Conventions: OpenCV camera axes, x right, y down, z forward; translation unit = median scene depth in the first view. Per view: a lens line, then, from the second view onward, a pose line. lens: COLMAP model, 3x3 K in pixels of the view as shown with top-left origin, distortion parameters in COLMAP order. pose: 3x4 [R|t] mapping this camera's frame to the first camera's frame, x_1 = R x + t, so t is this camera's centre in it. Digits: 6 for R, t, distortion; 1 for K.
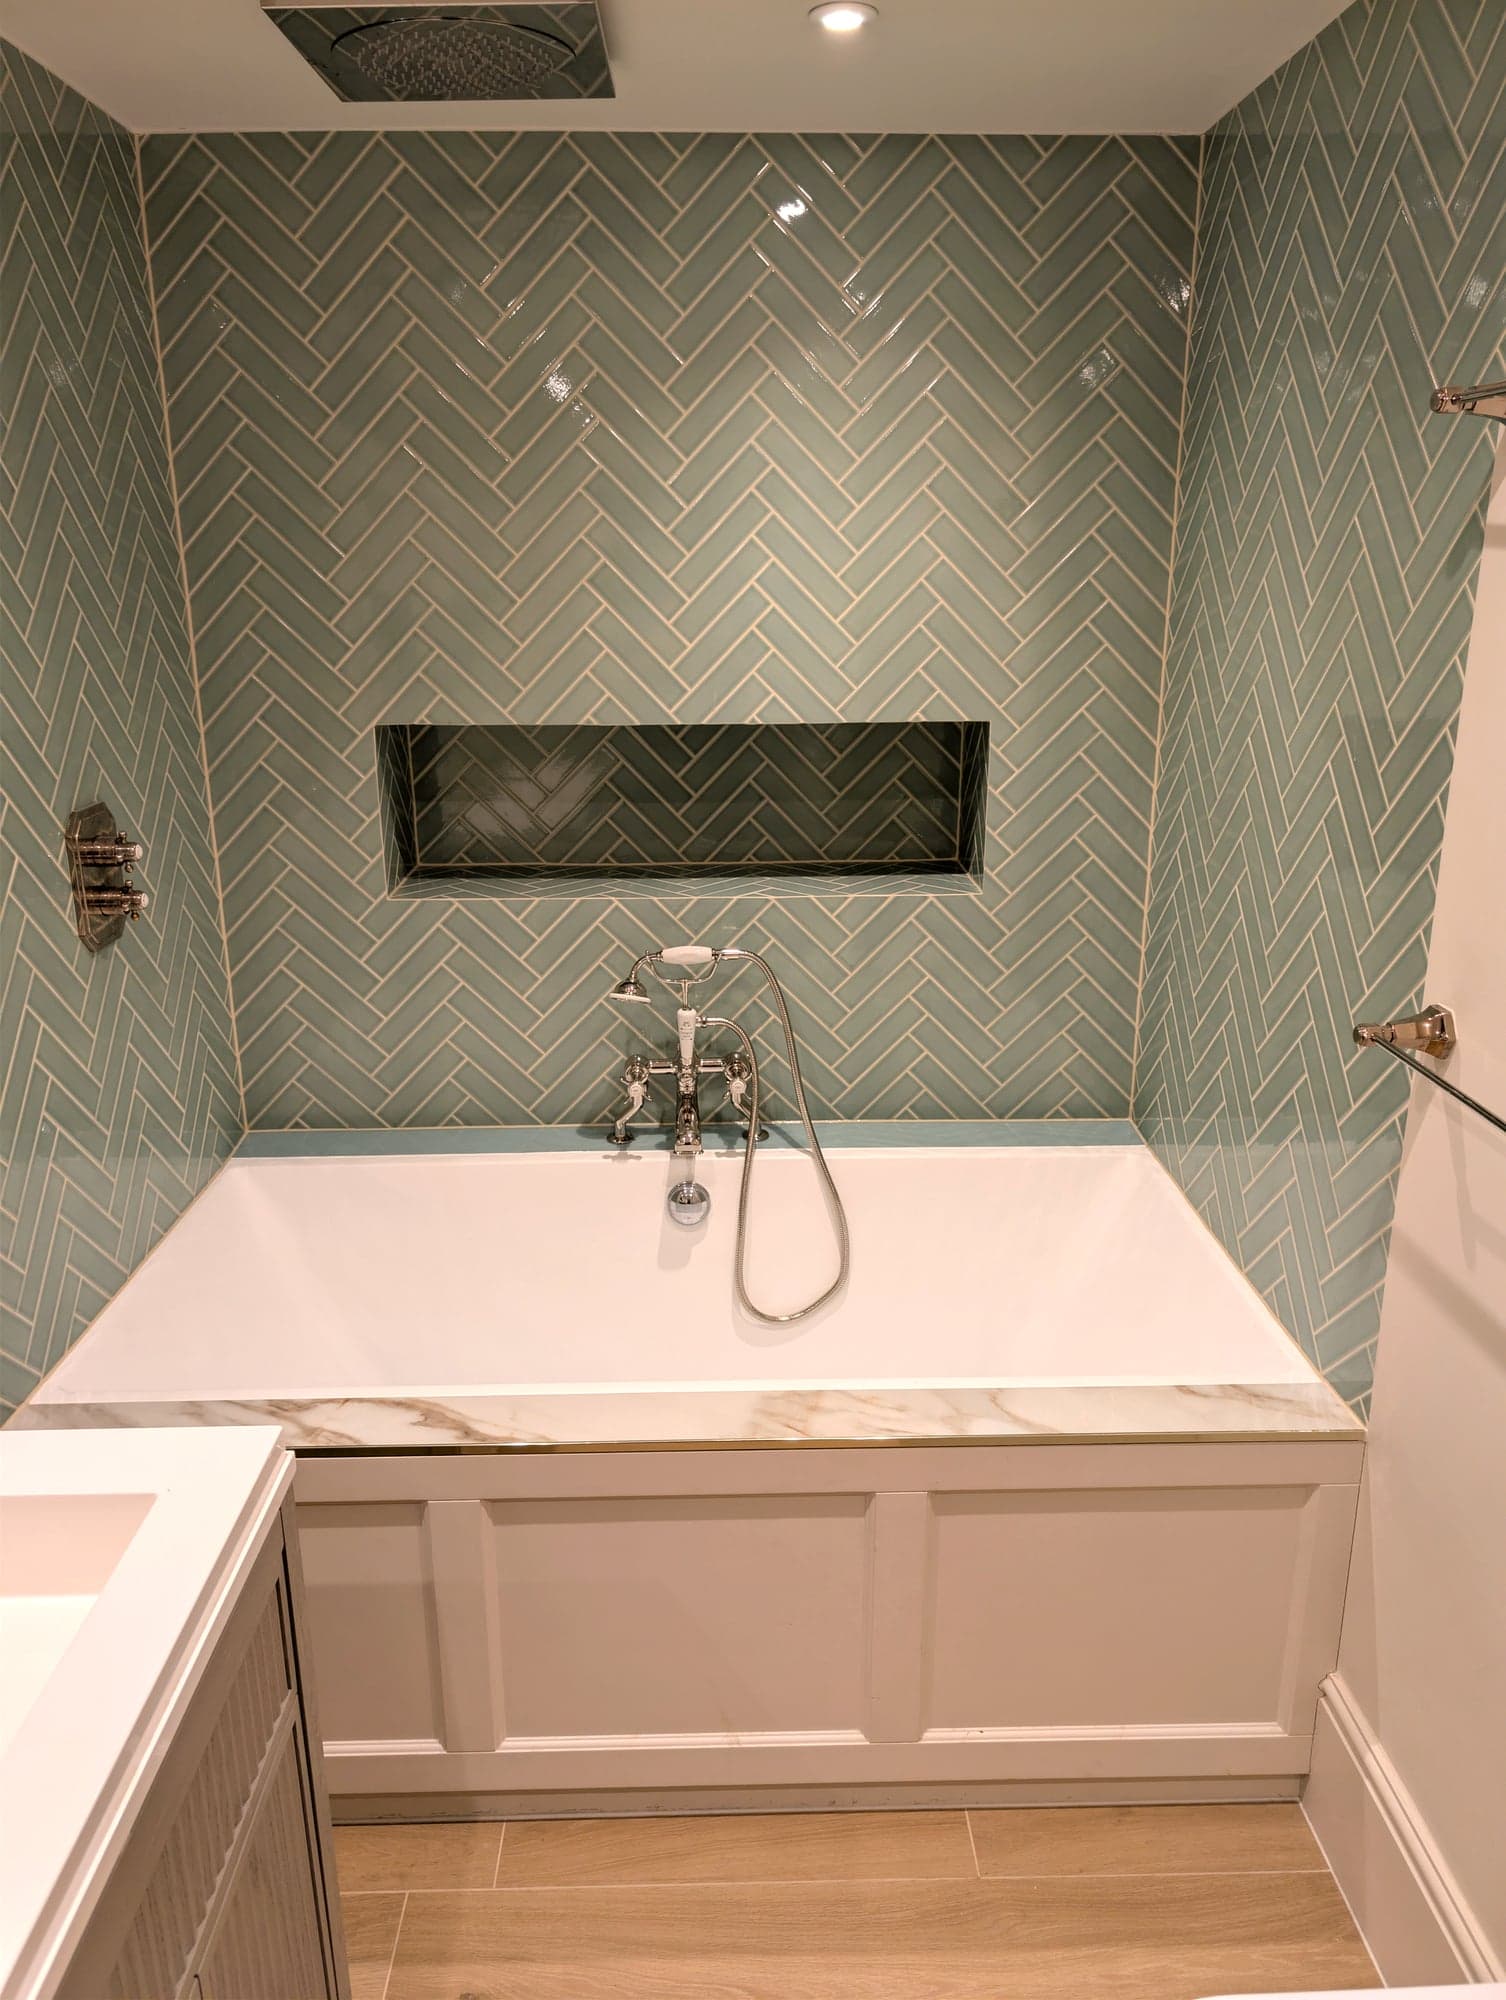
lens RADIAL K [[1432.9, 0, 734.7], [0, 1432.9, 1005.6], [0, 0, 1]] dist [0.027685, -0.025447]
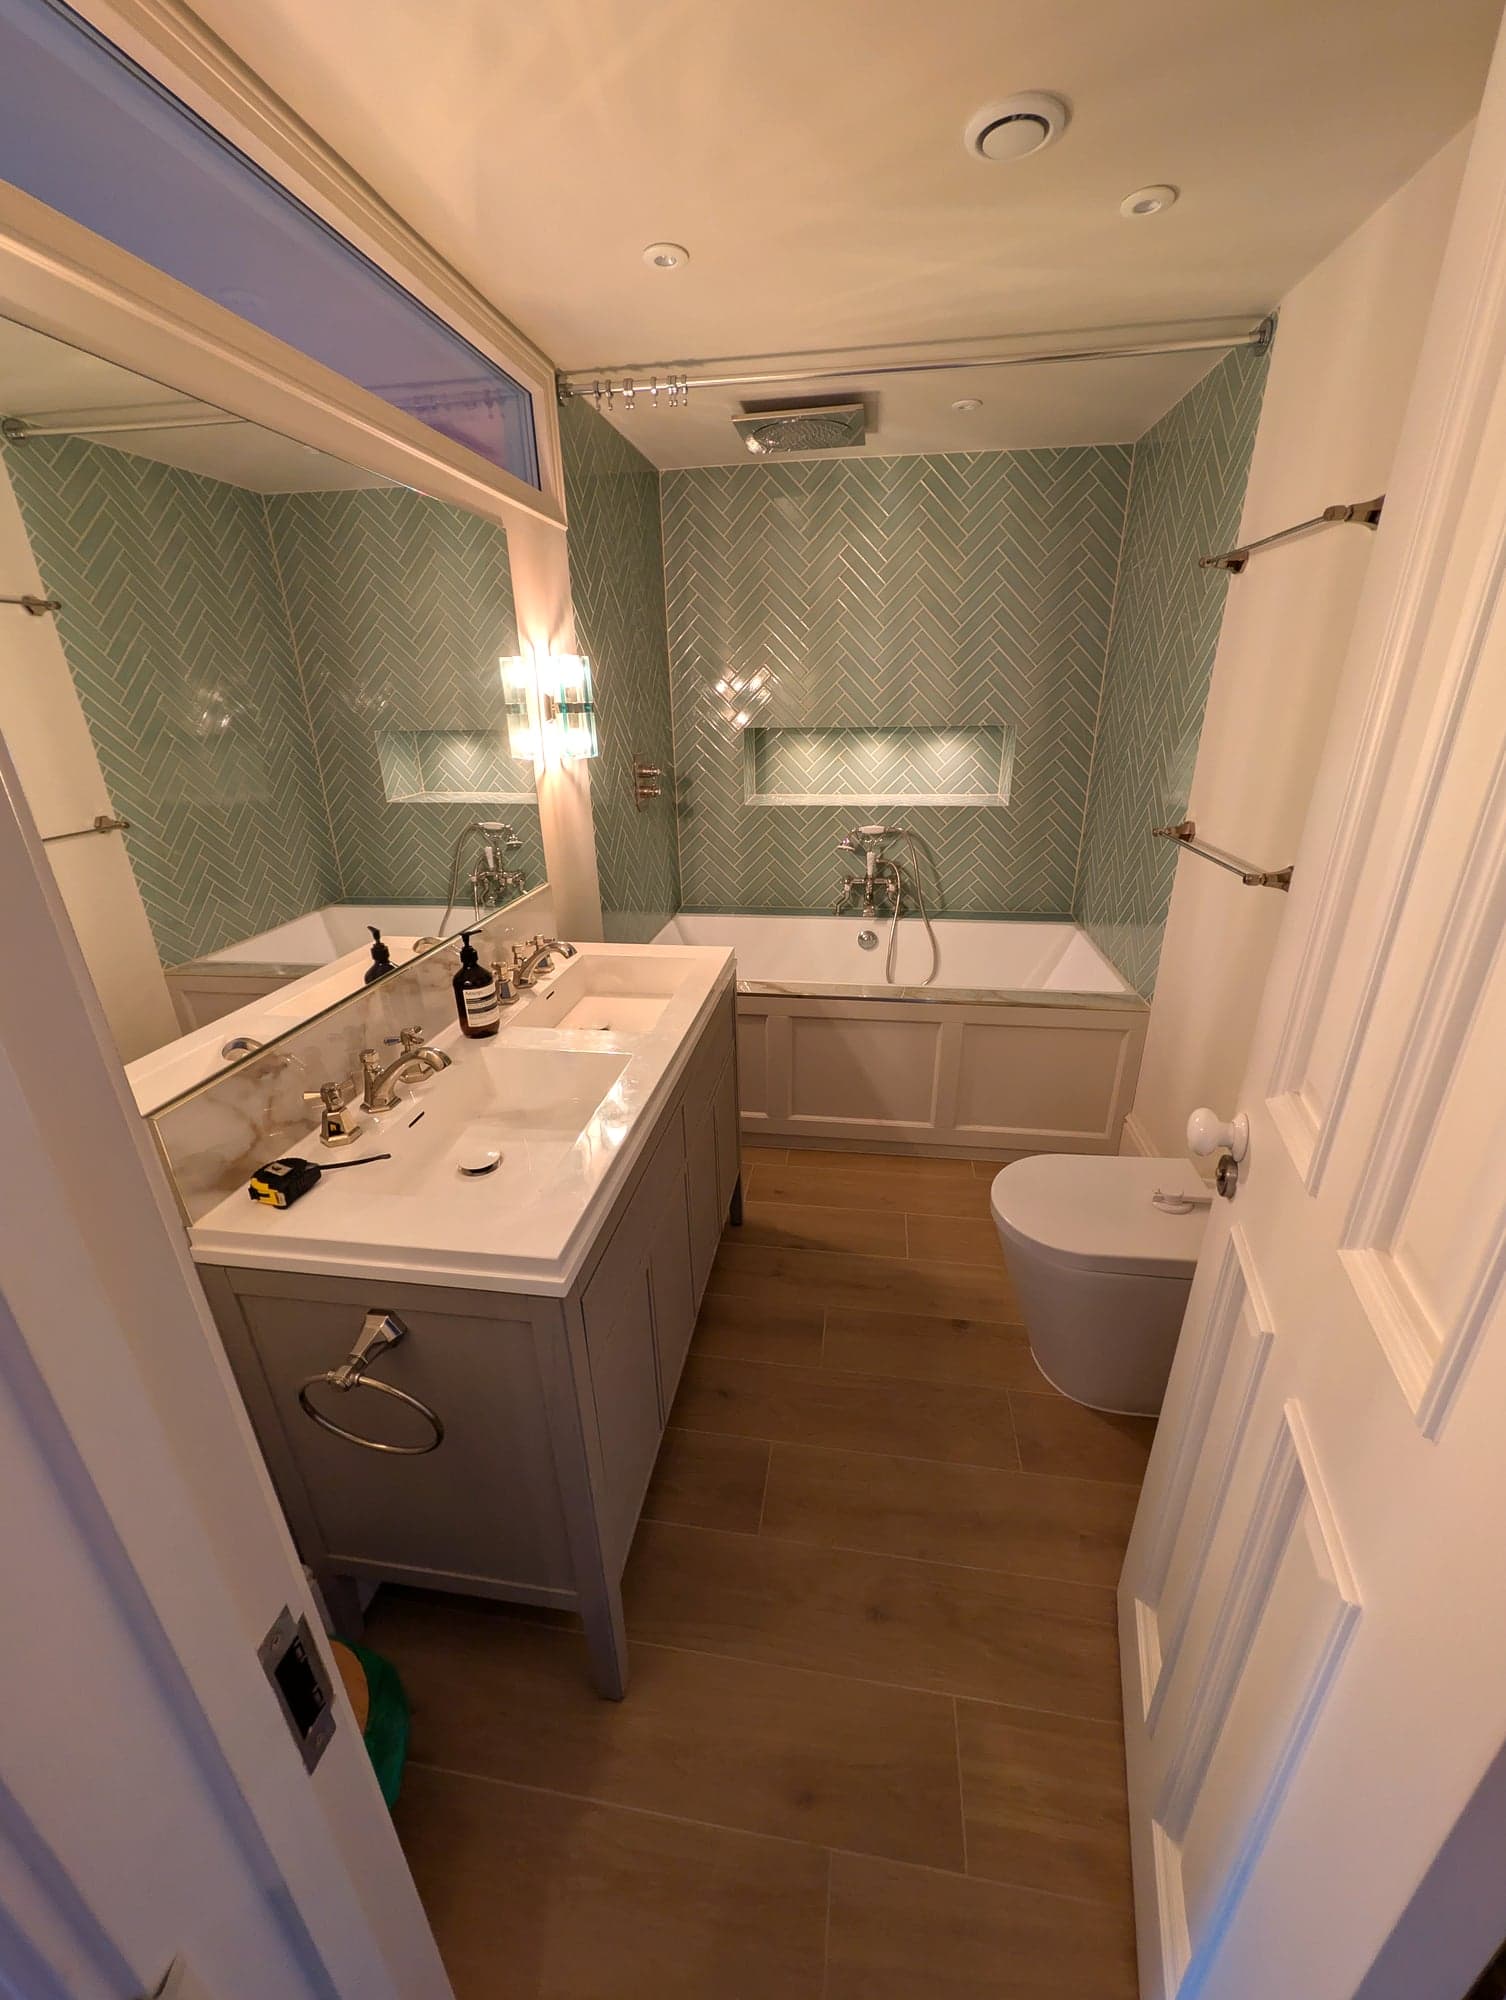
lens RADIAL K [[763.9, 0, 753.3], [0, 763.9, 997.3], [0, 0, 1]] dist [-0.000134, 0.000129]
pose [[0.985975, 0.052547, -0.158405, -0.015487], [-0.038284, 0.995043, 0.091785, 0.142560], [0.162443, -0.084434, 0.983099, -0.292707]]
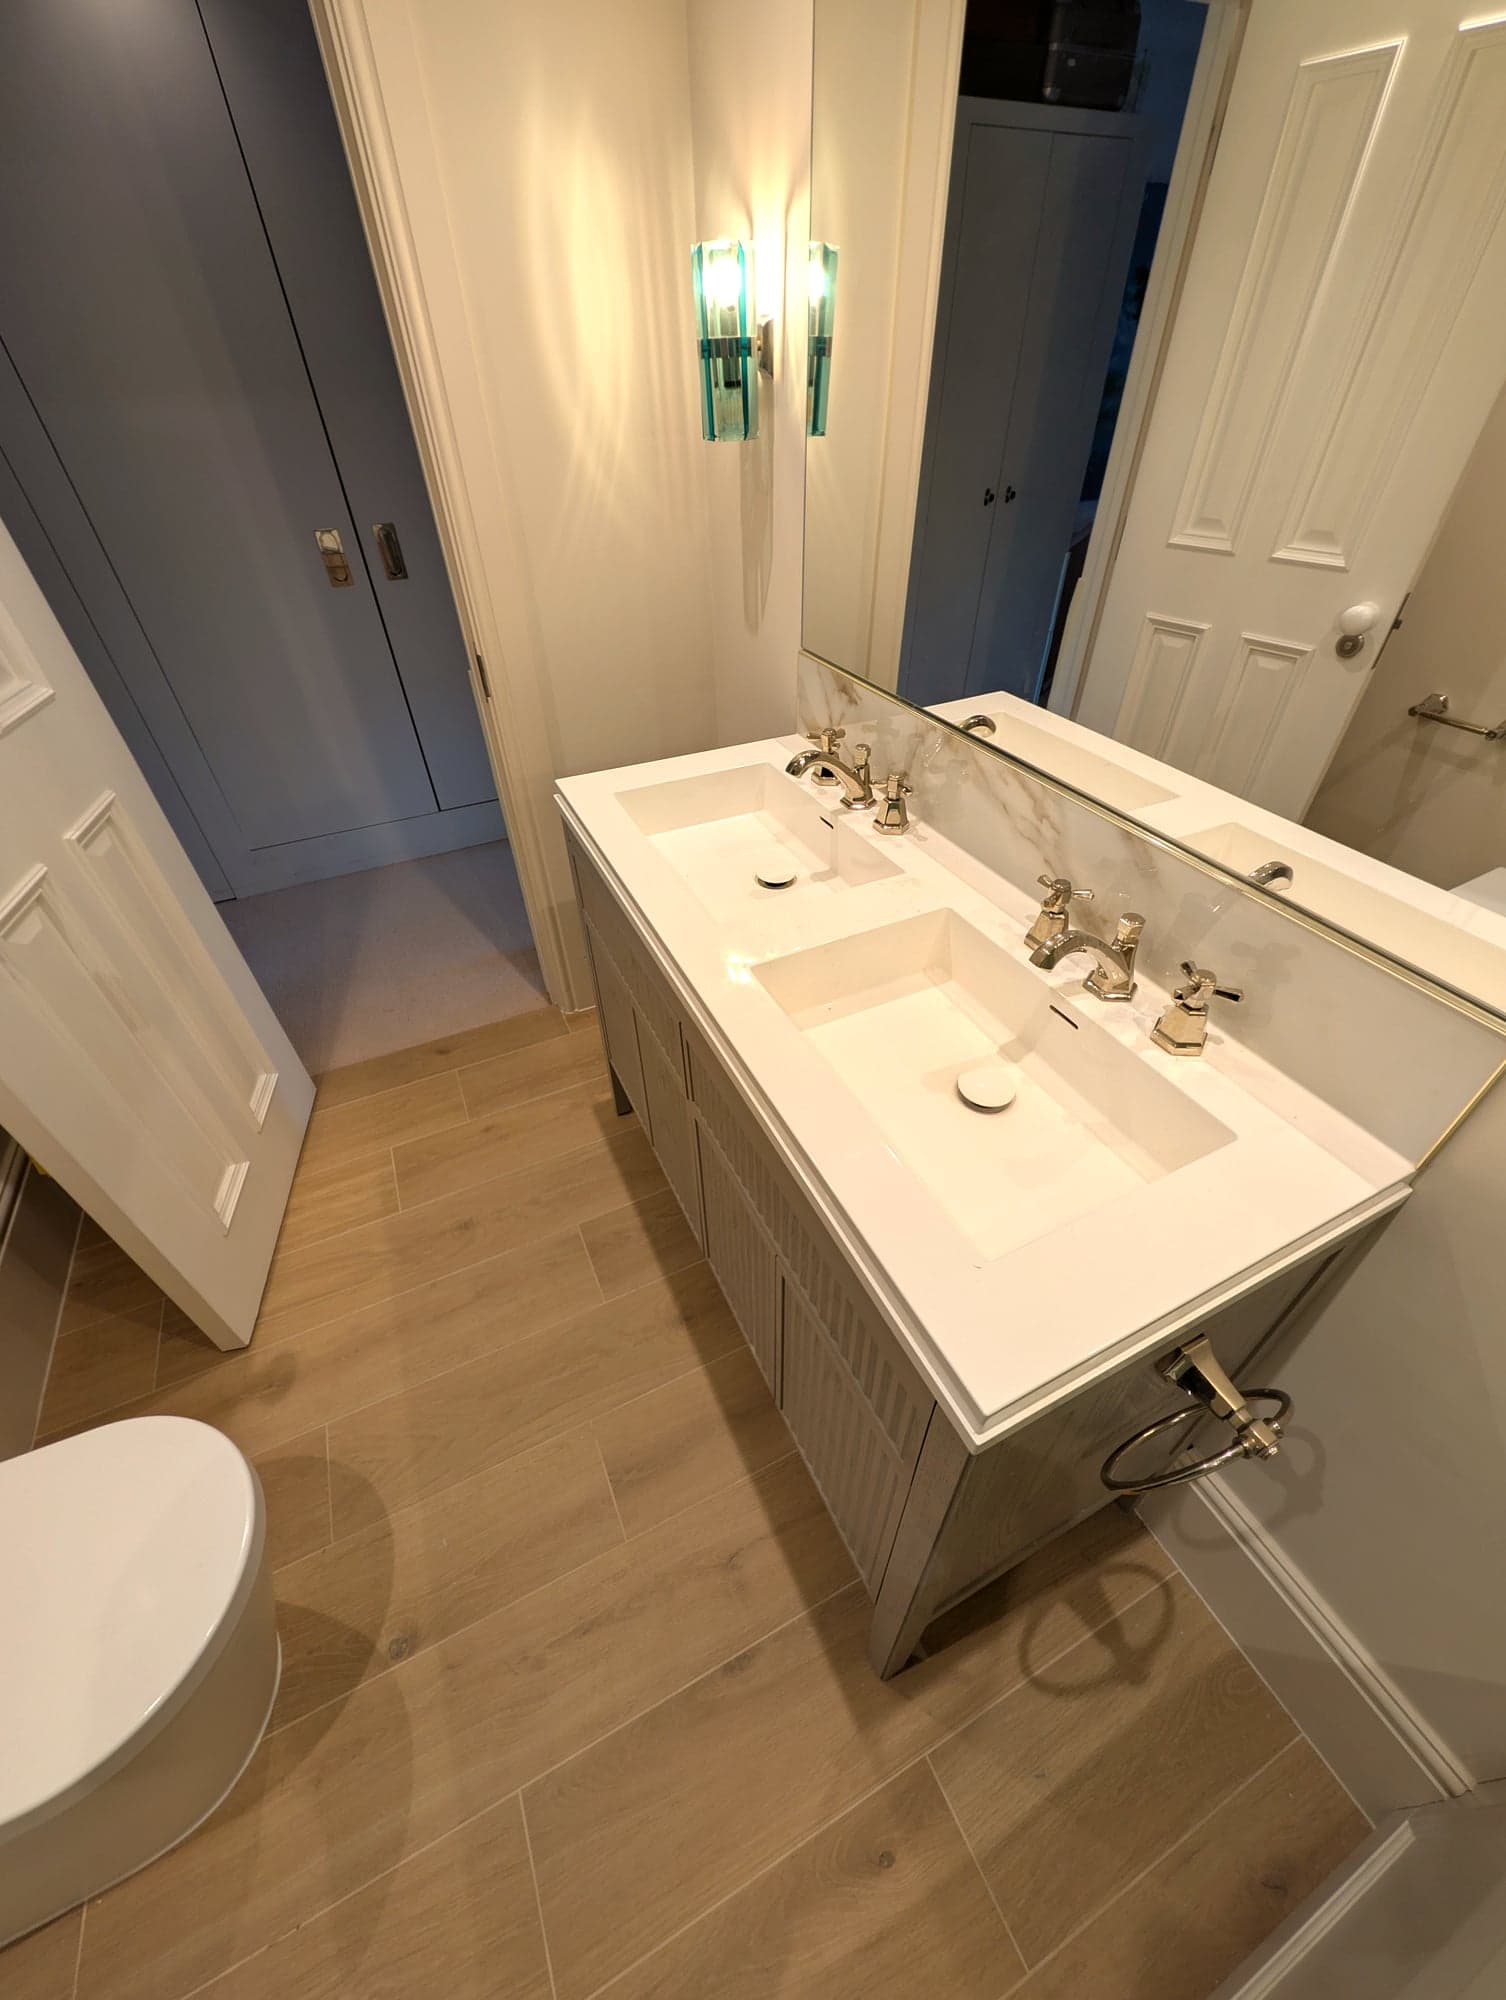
lens RADIAL K [[763.9, 0, 751.2], [0, 763.9, 996.0], [0, 0, 1]] dist [-0.000134, 0.000129]
pose [[-0.907292, 0.287290, -0.307060, -0.077494], [-0.097758, 0.566110, 0.818513, -0.092334], [0.408981, 0.772648, -0.485542, 0.549480]]
